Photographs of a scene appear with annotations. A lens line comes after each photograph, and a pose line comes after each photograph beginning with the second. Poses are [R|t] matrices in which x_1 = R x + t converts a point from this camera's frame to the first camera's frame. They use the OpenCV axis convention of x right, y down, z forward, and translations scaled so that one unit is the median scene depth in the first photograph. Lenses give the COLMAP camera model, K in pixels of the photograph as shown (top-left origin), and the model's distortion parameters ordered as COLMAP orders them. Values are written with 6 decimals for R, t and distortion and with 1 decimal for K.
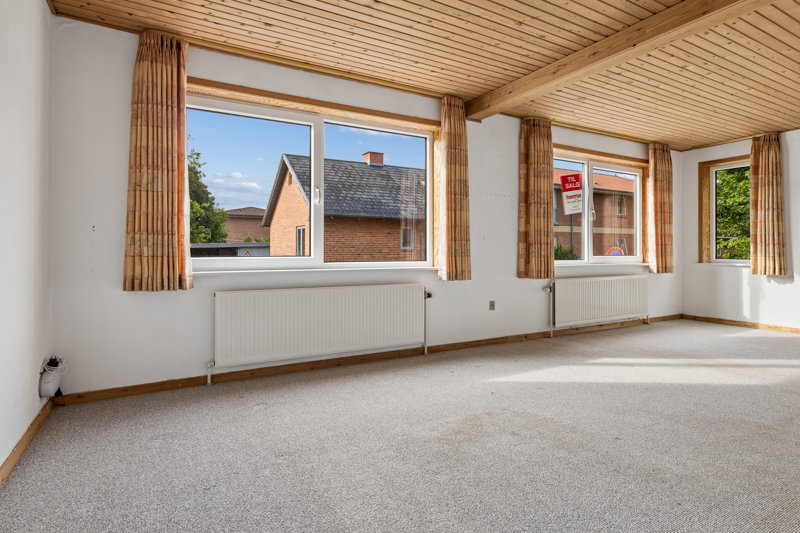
lens RADIAL K [[433.9, 0, 406.8], [0, 433.9, 260.3], [0, 0, 1]] dist [0.002935, 0.000038]
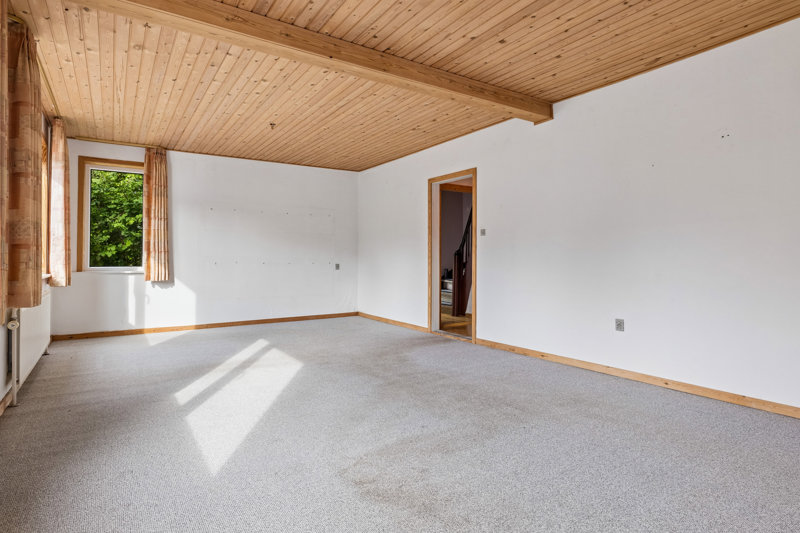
lens RADIAL K [[433.9, 0, 403.5], [0, 433.9, 260.1], [0, 0, 1]] dist [0.002935, 0.000038]
pose [[-0.069445, -0.003309, 0.997580, -0.263239], [0.018887, 0.999811, 0.004631, -0.010034], [-0.997407, 0.019163, -0.069369, 0.473658]]
